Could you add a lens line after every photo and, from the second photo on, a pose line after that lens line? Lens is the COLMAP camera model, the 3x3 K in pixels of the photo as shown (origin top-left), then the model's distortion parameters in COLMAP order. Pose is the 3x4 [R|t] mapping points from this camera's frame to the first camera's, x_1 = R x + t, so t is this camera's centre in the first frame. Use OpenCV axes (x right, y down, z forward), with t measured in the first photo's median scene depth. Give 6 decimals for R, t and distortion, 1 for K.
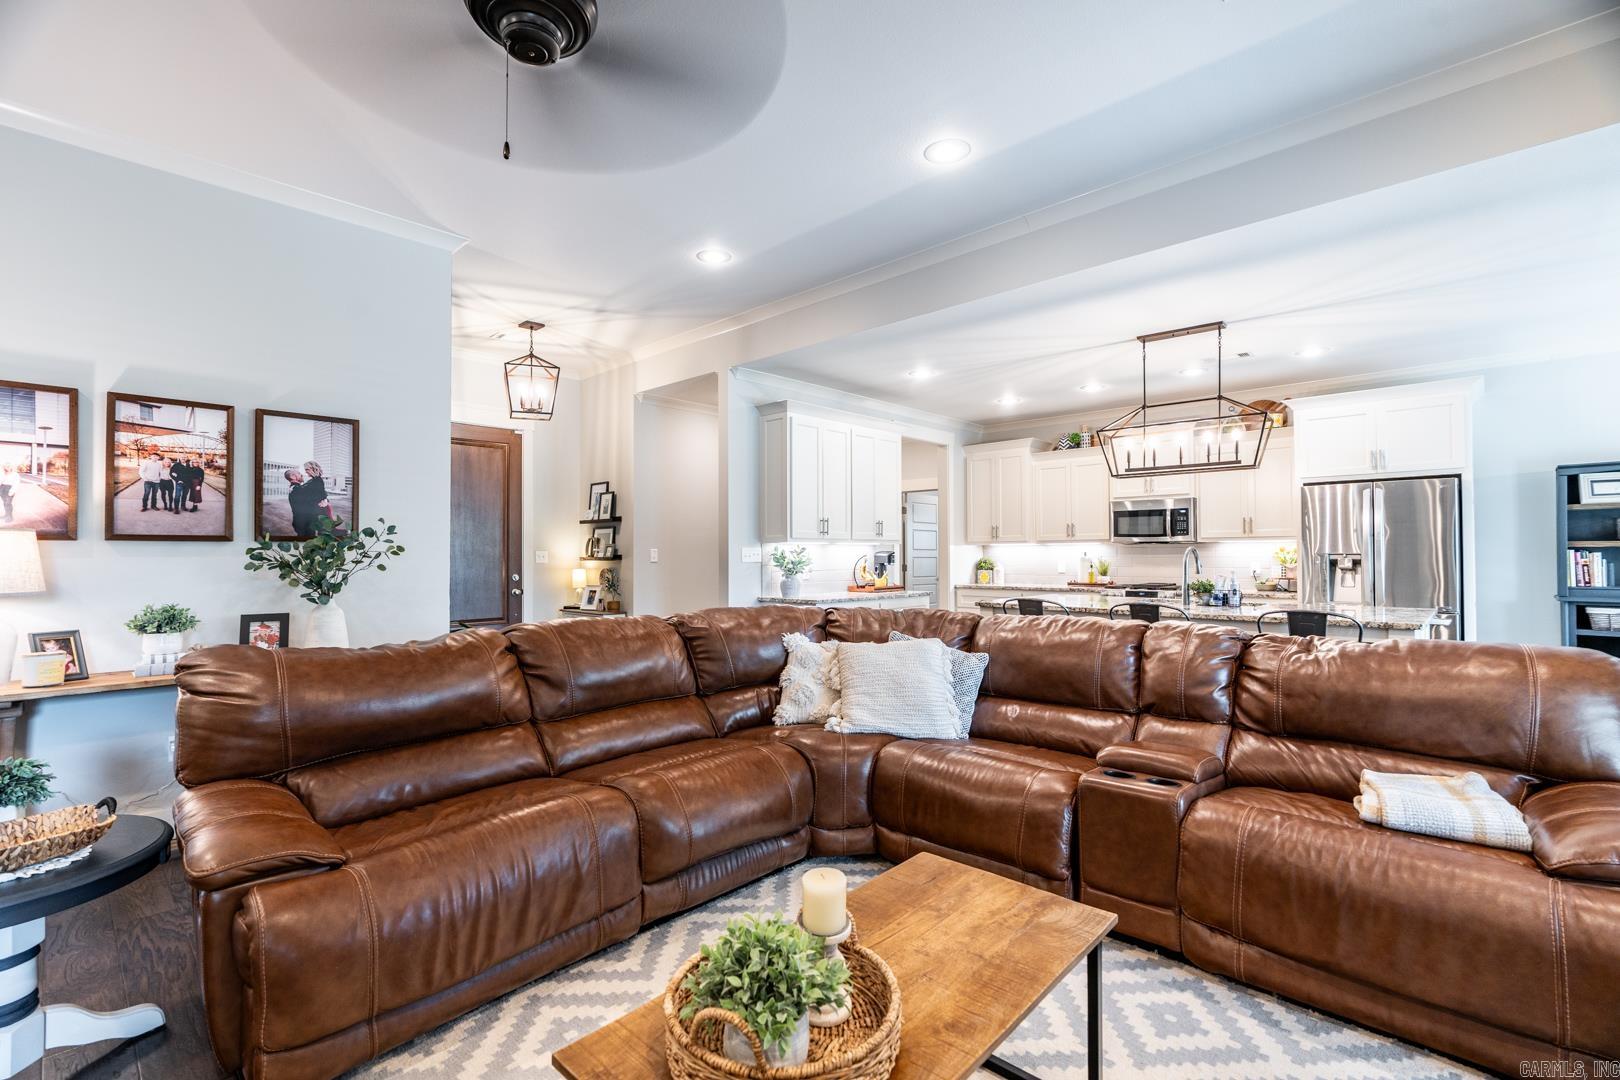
lens RADIAL K [[721.4, 0, 811.6], [0, 721.4, 543.5], [0, 0, 1]] dist [-0.011019, 0.000215]
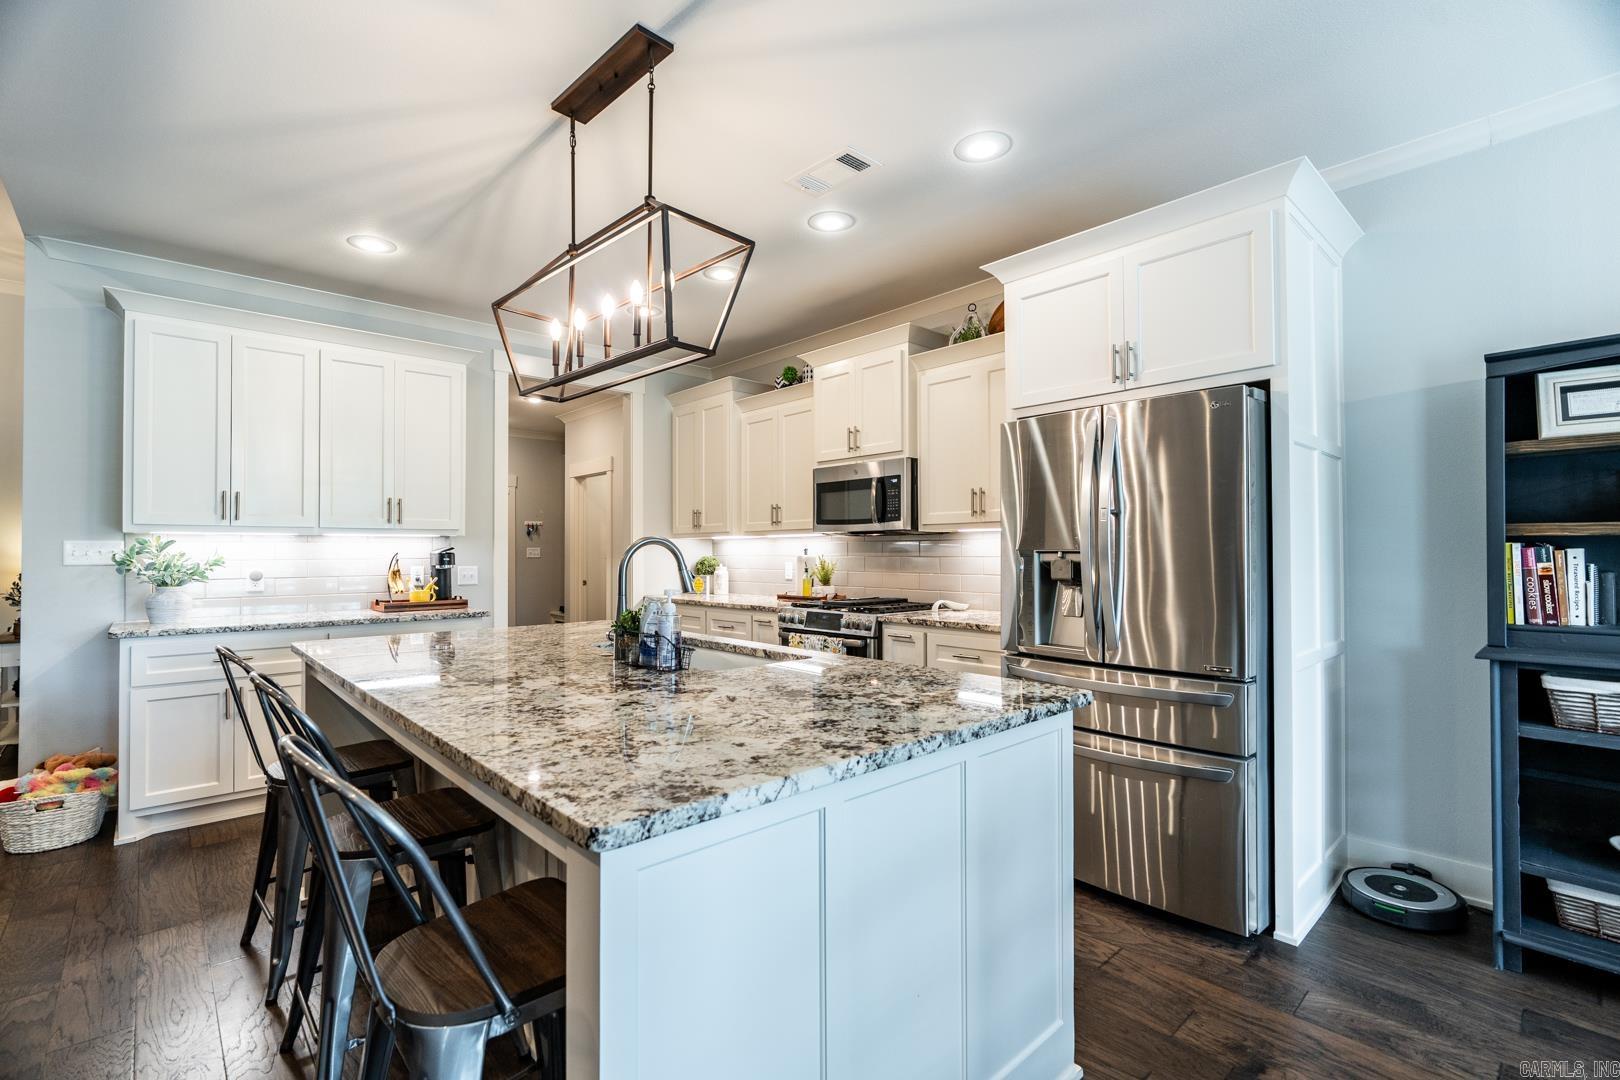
lens RADIAL K [[731.9, 0, 810.0], [0, 731.9, 540.0], [0, 0, 1]] dist [-0.008447, 0.000774]
pose [[0.997466, 0.000098, -0.071139, 0.655771], [-0.000222, 0.999998, -0.001738, 0.008015], [0.071139, 0.001750, 0.997465, 0.511685]]
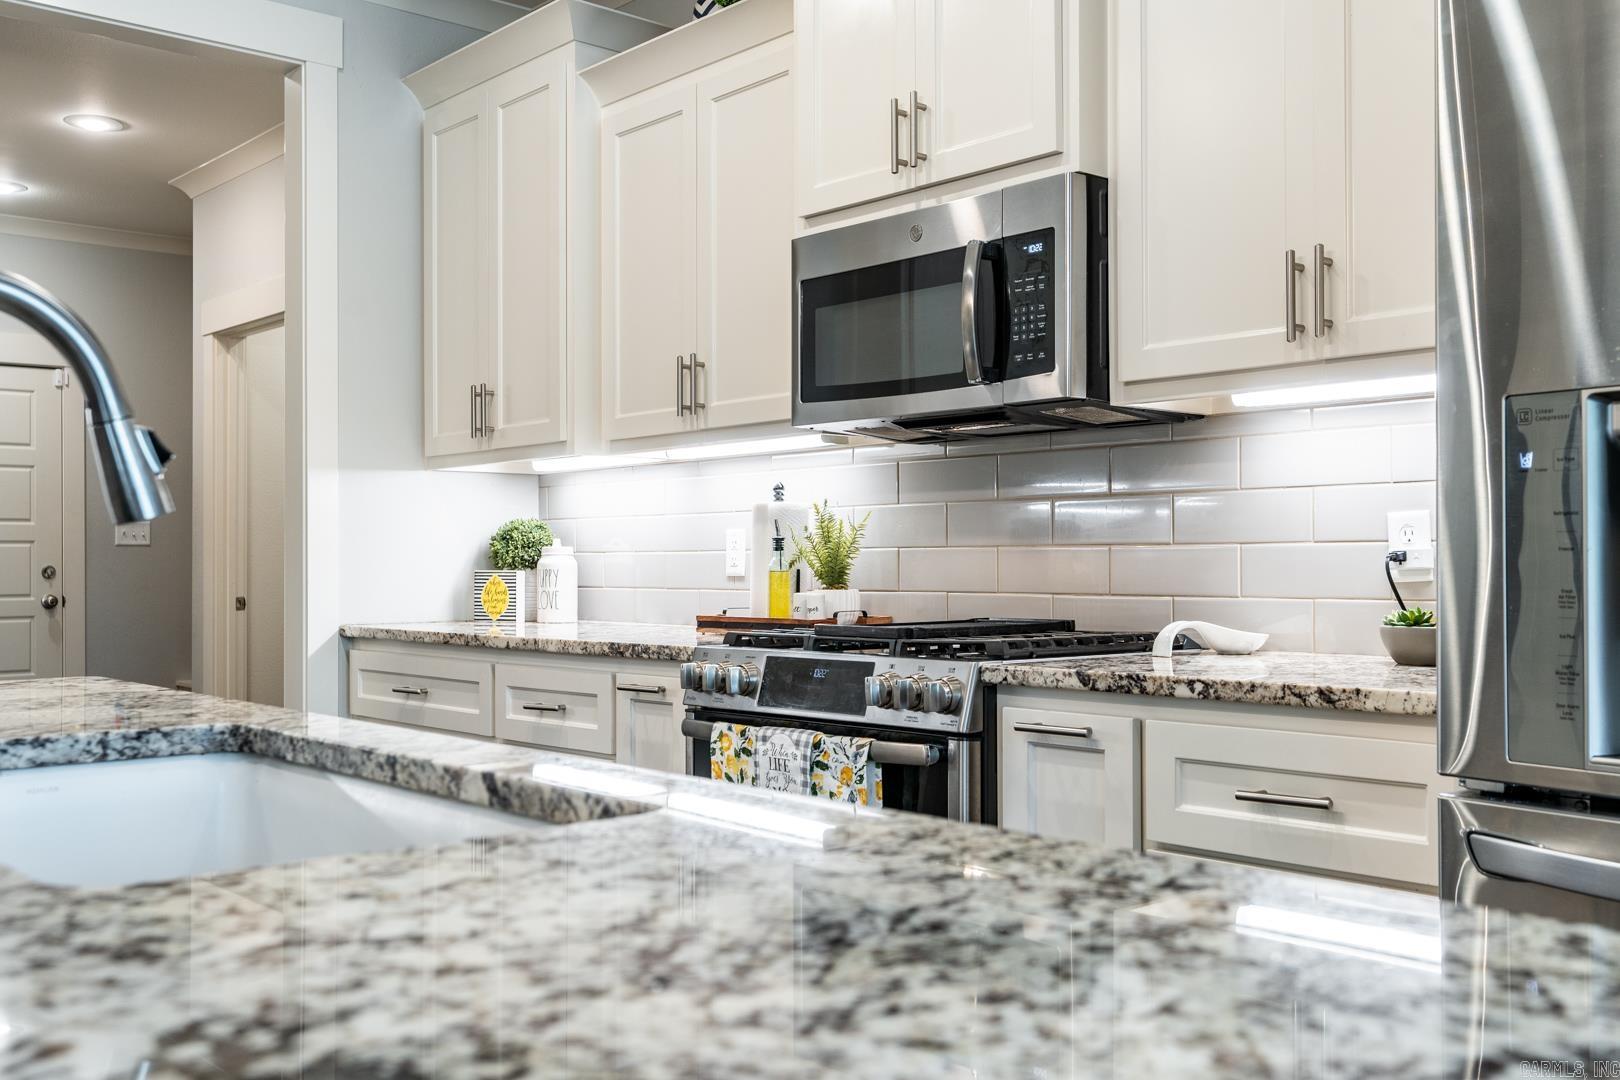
lens RADIAL K [[1589.1, 0, 802.5], [0, 1589.1, 544.8], [0, 0, 1]] dist [0.009681, 0.005514]
pose [[0.995028, -0.001756, -0.099585, 0.665579], [0.002106, 0.999992, 0.003416, 0.044689], [0.099578, -0.003609, 0.995023, 0.760084]]
